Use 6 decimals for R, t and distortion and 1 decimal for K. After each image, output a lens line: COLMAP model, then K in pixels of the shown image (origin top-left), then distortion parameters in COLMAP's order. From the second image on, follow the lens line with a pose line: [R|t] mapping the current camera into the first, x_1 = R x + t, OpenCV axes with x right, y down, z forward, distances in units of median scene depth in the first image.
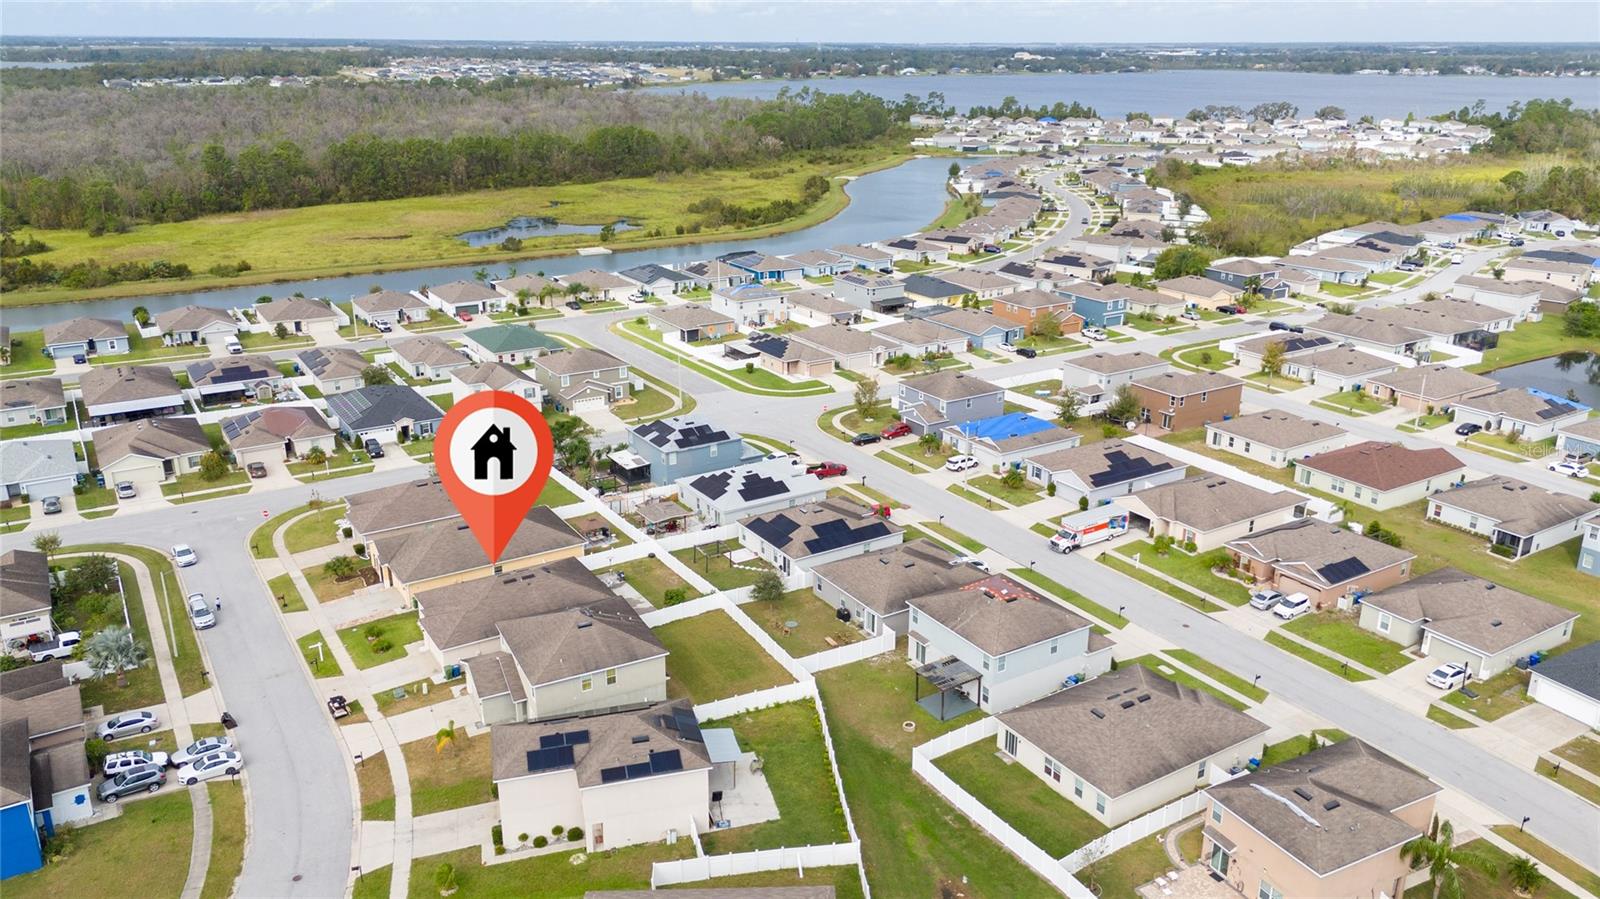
lens RADIAL K [[1185.9, 0, 790.8], [0, 1185.9, 452.1], [0, 0, 1]] dist [0.056042, -0.046119]
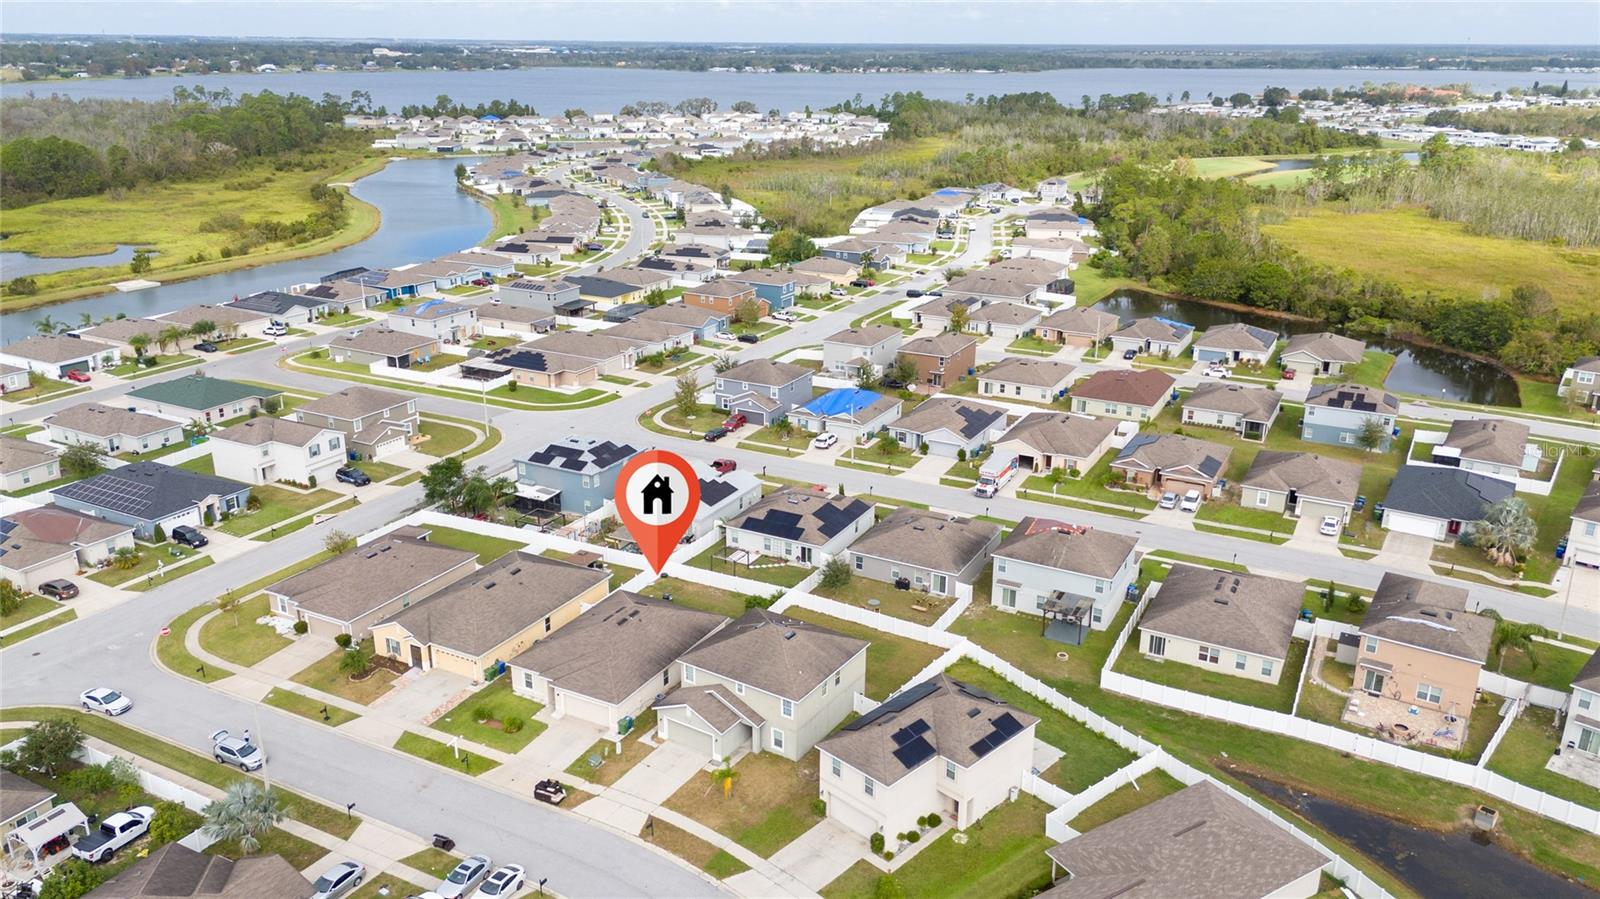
lens RADIAL K [[1185.9, 0, 808.5], [0, 1185.9, 465.0], [0, 0, 1]] dist [0.056042, -0.046119]
pose [[0.865803, -0.166230, 0.471966, -0.306219], [0.160588, 0.985622, 0.052552, -0.022407], [-0.473916, 0.030293, 0.880049, 0.060767]]
